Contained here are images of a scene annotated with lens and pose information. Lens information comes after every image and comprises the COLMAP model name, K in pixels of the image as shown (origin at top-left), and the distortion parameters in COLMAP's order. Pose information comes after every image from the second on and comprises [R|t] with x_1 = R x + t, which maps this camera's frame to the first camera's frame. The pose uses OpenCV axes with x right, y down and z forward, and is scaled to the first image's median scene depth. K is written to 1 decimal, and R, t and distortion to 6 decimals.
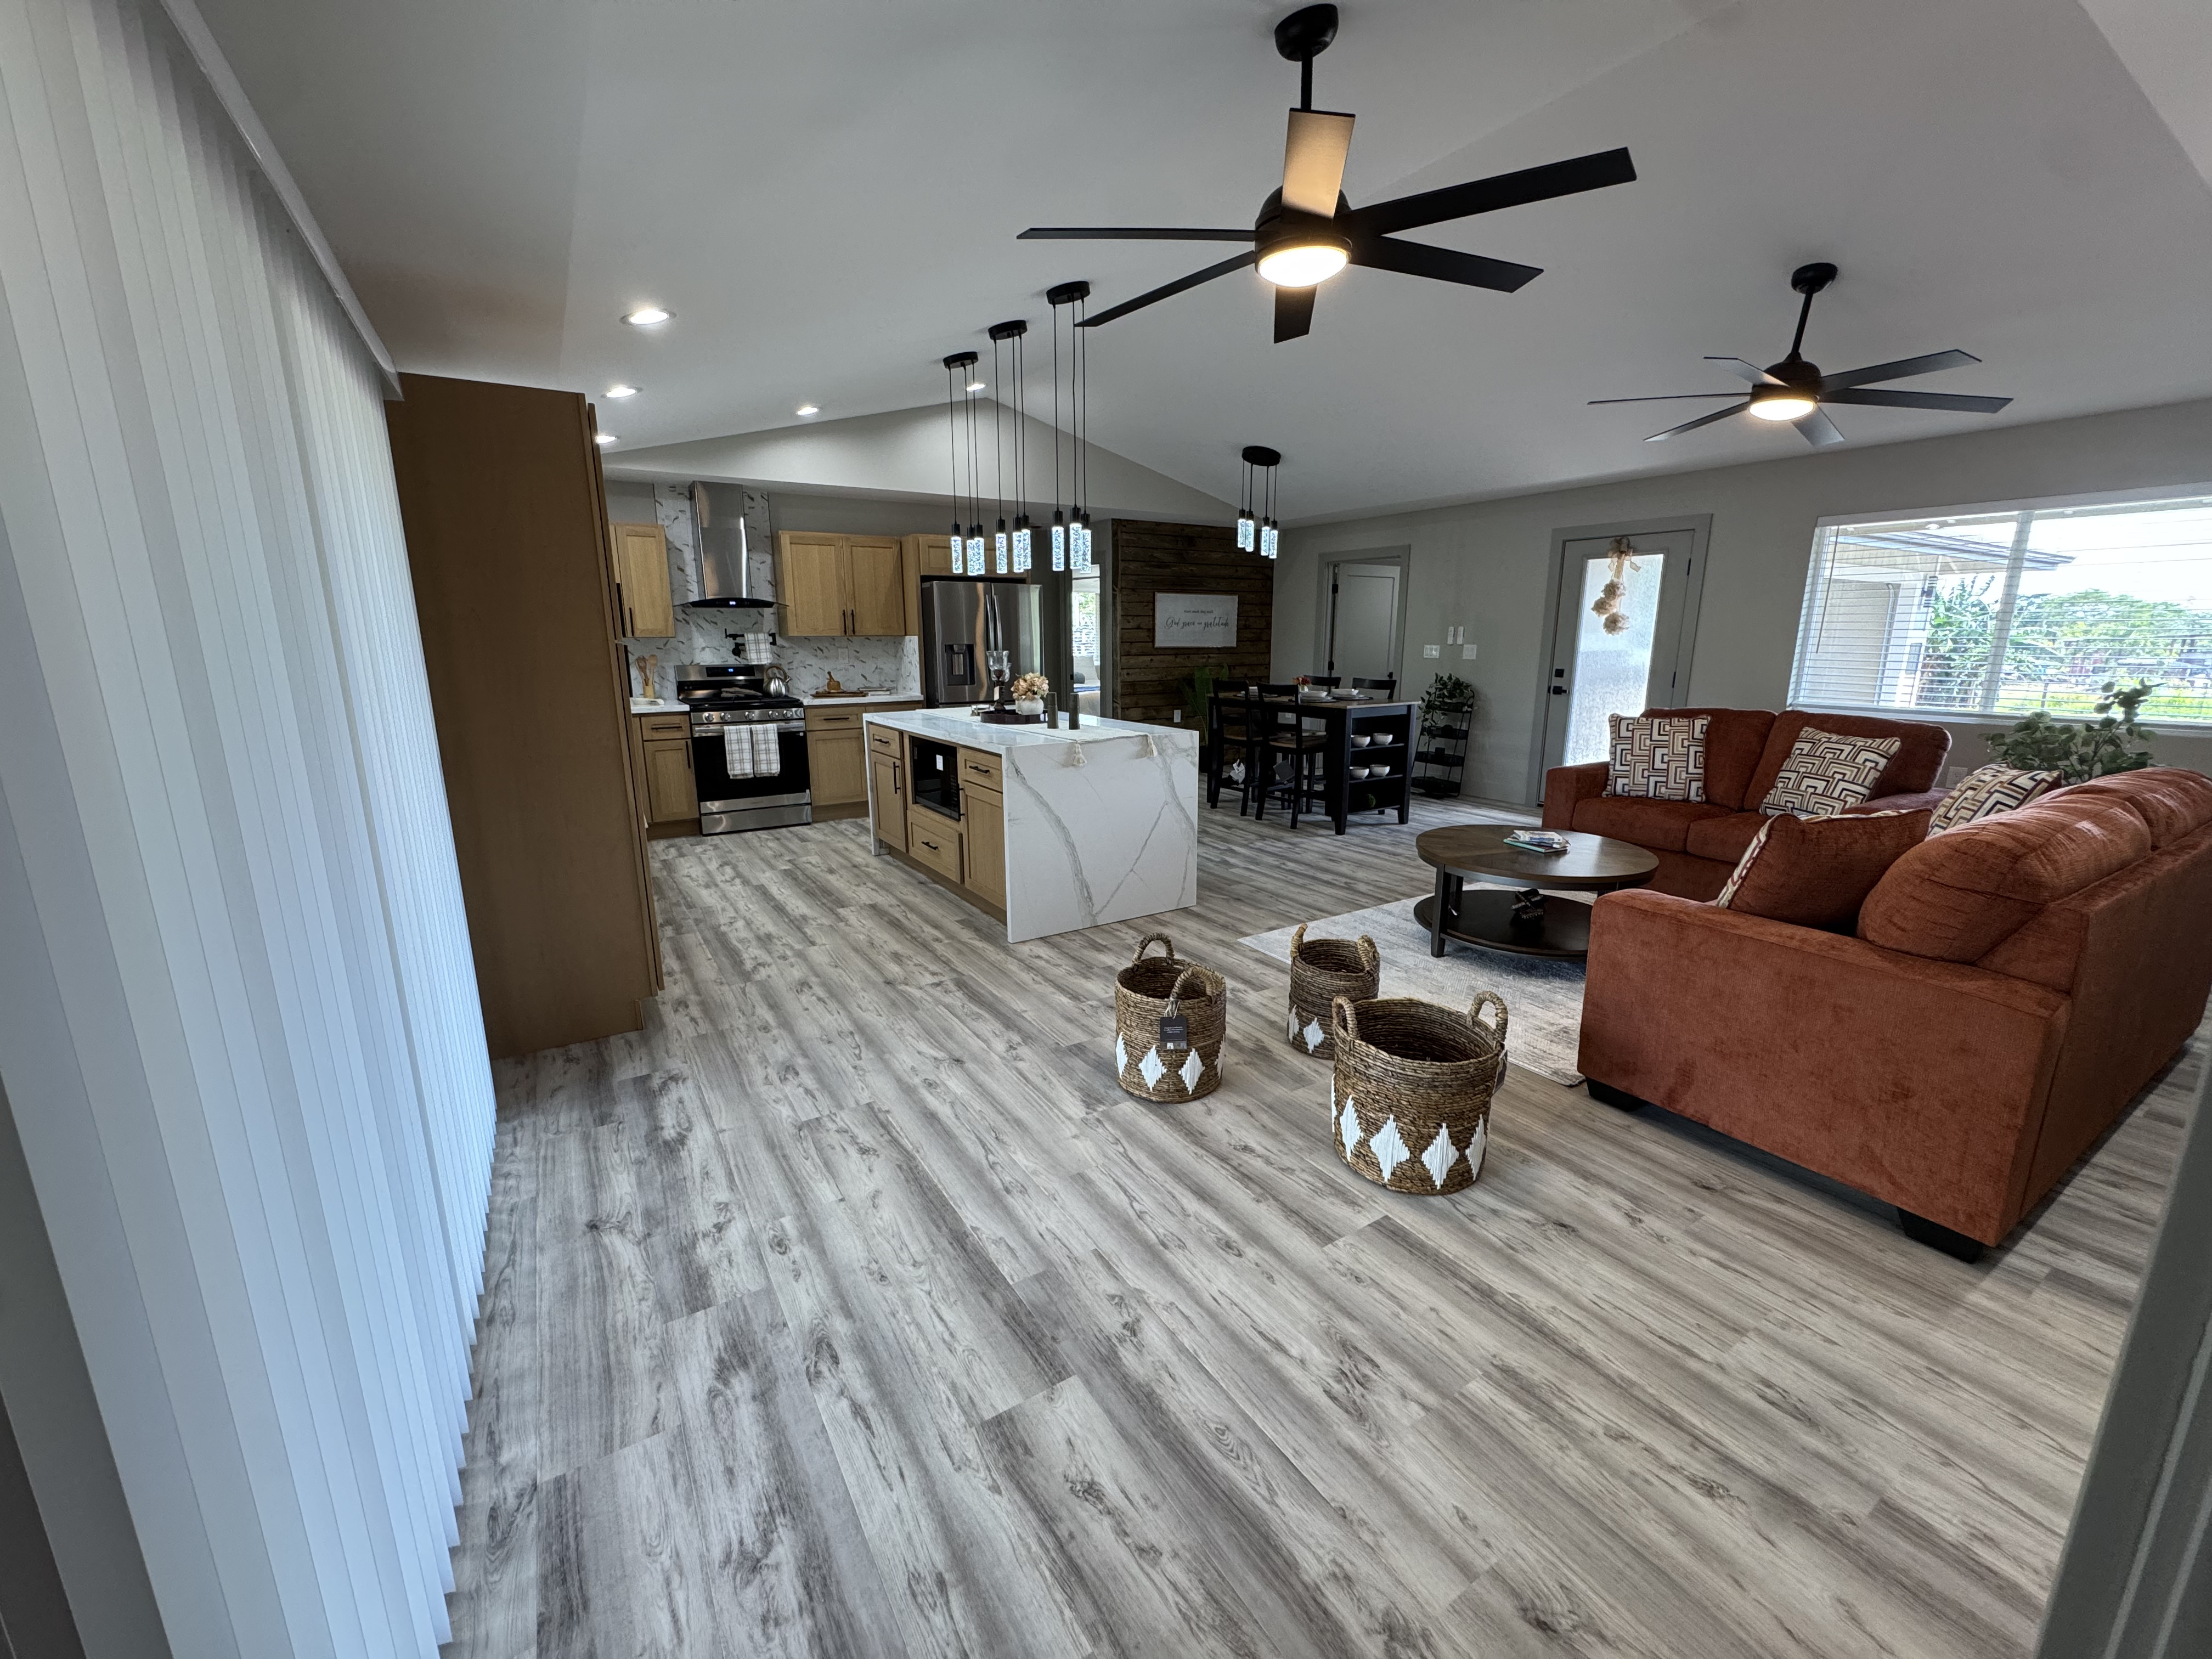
lens RADIAL K [[883.2, 0, 1107.3], [0, 883.2, 825.5], [0, 0, 1]] dist [-0.000169, 0.000348]
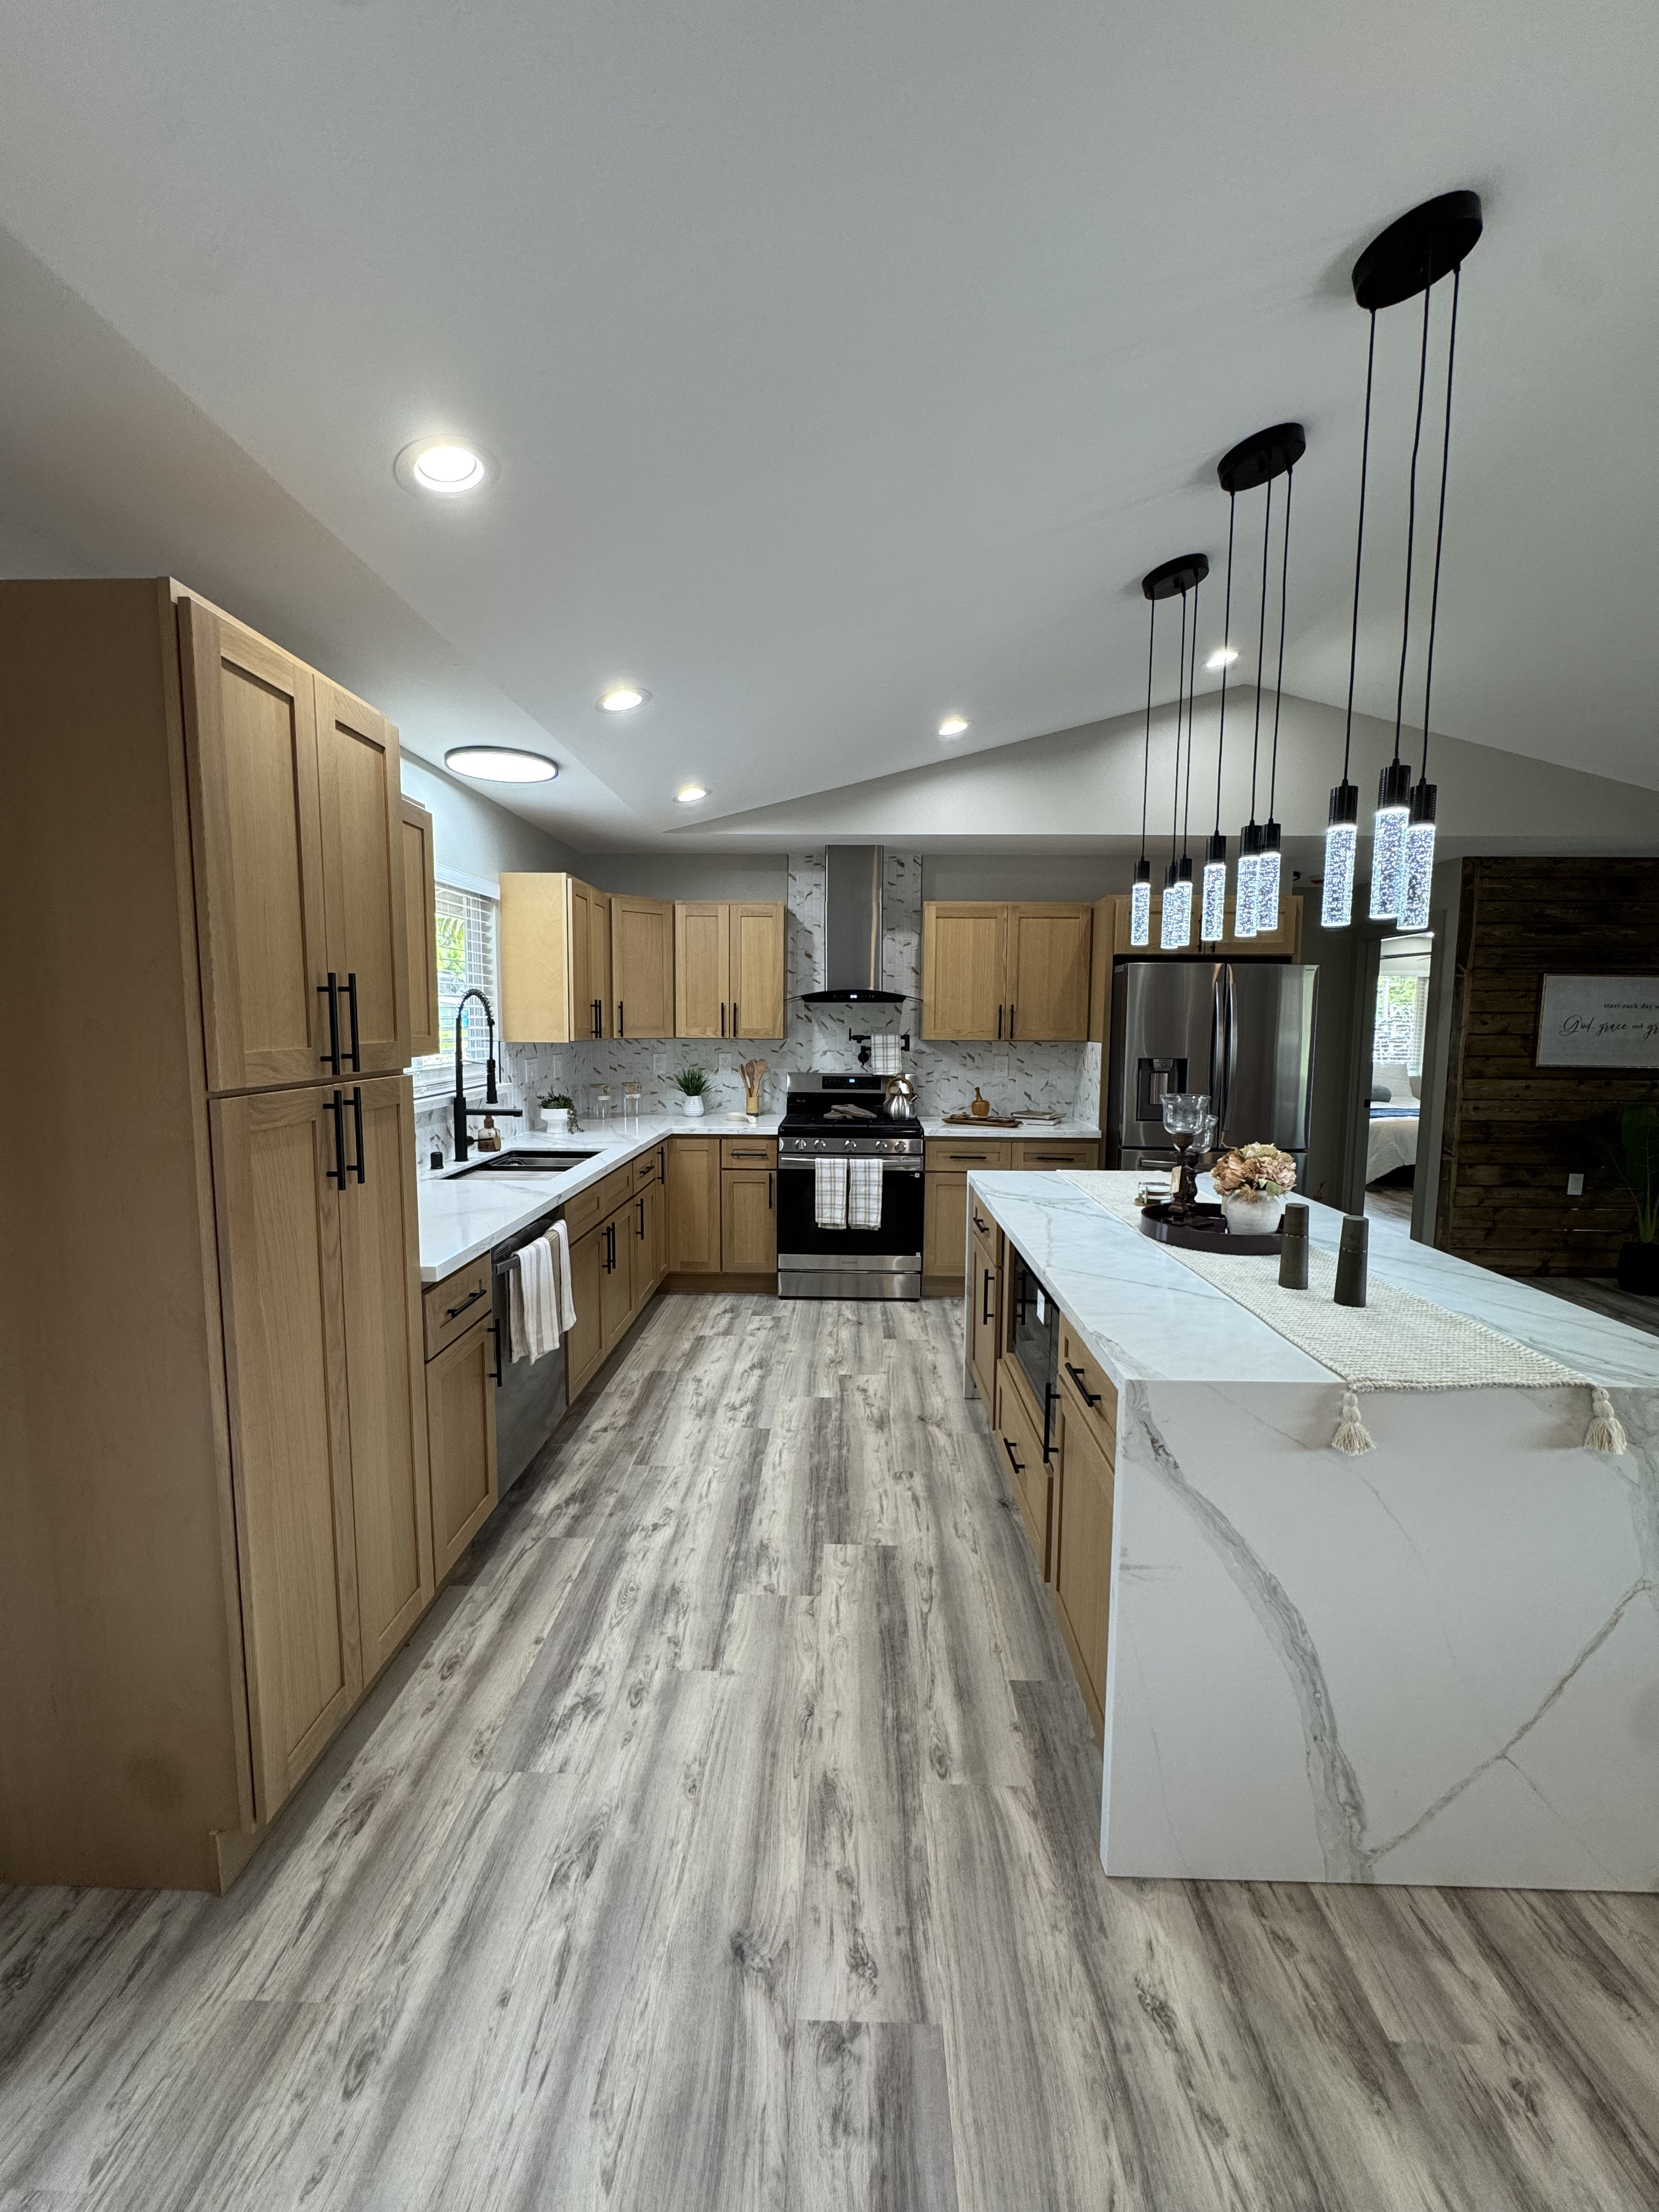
lens RADIAL K [[882.7, 0, 833.8], [0, 882.7, 1104.1], [0, 0, 1]] dist [-0.001333, 0.000137]
pose [[0.831168, 0.065177, -0.552188, -0.018950], [-0.129881, 0.988390, -0.078837, -0.163808], [0.540639, 0.137246, 0.829984, 0.620943]]
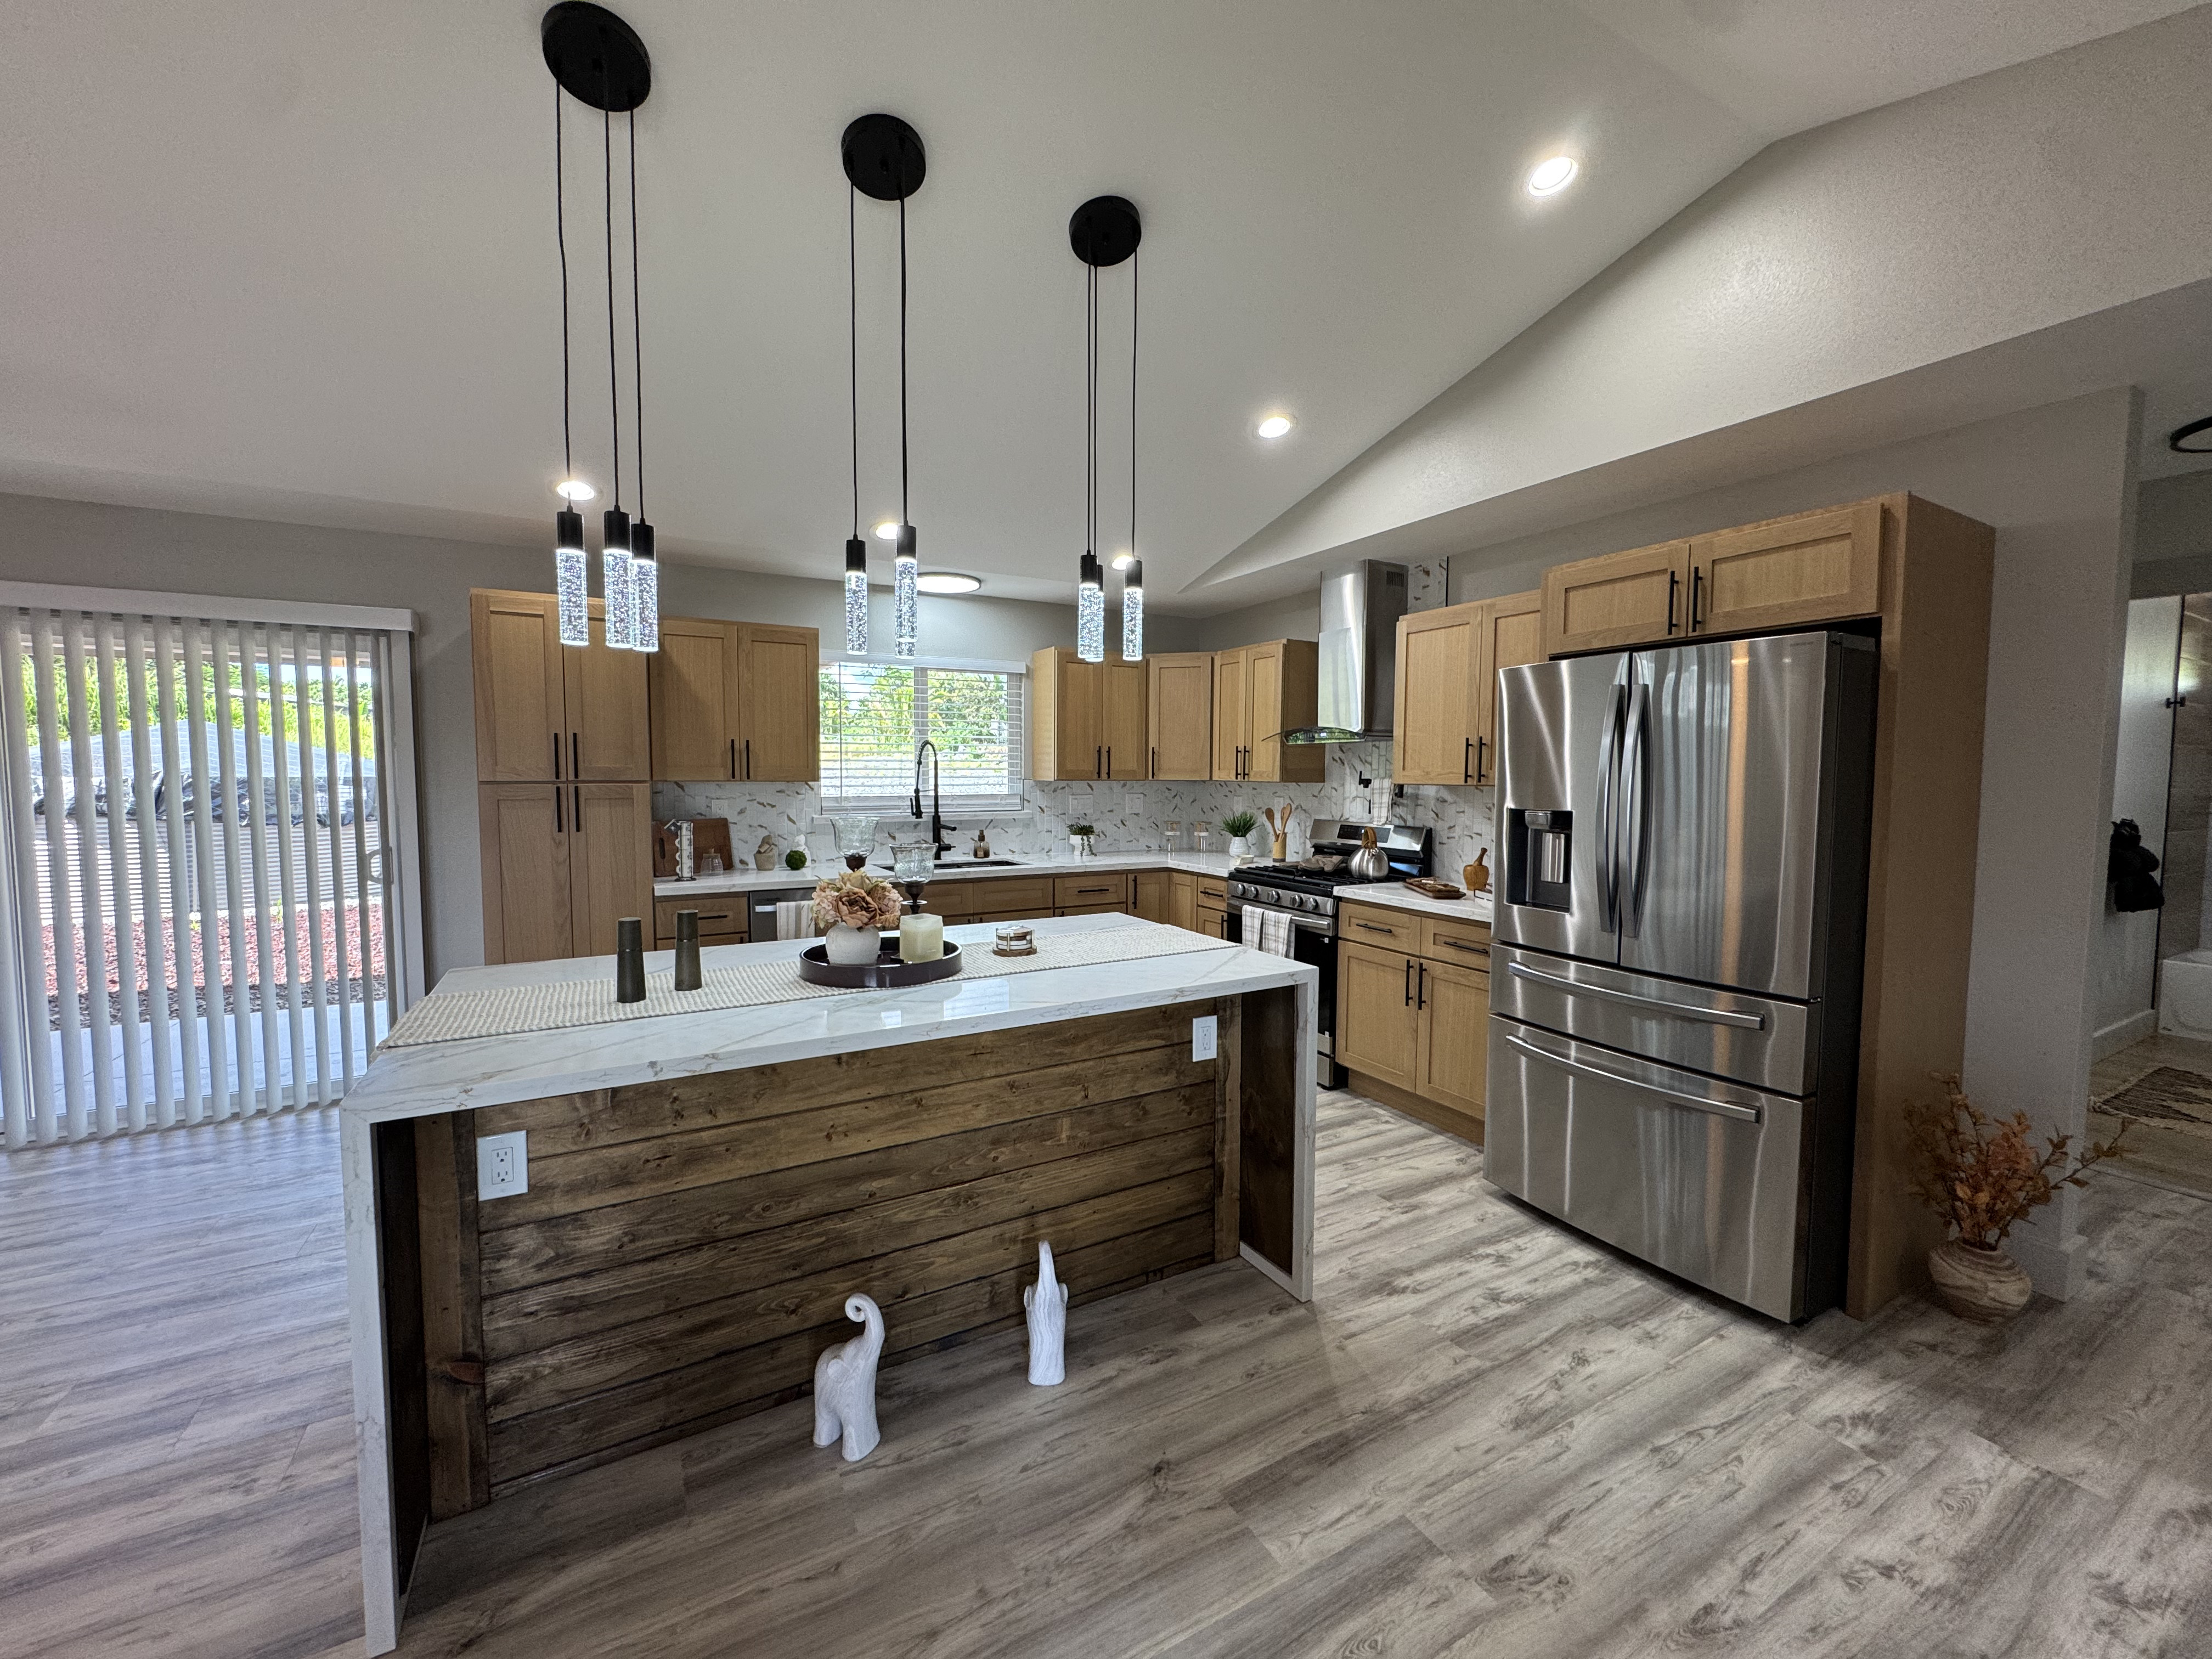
lens RADIAL K [[882.7, 0, 1106.0], [0, 882.7, 829.5], [0, 0, 1]] dist [-0.001333, 0.000137]
pose [[-0.053213, 0.068928, -0.996201, 0.456035], [-0.218527, 0.972630, 0.078970, -0.330975], [0.974379, 0.221899, -0.036694, 1.469451]]
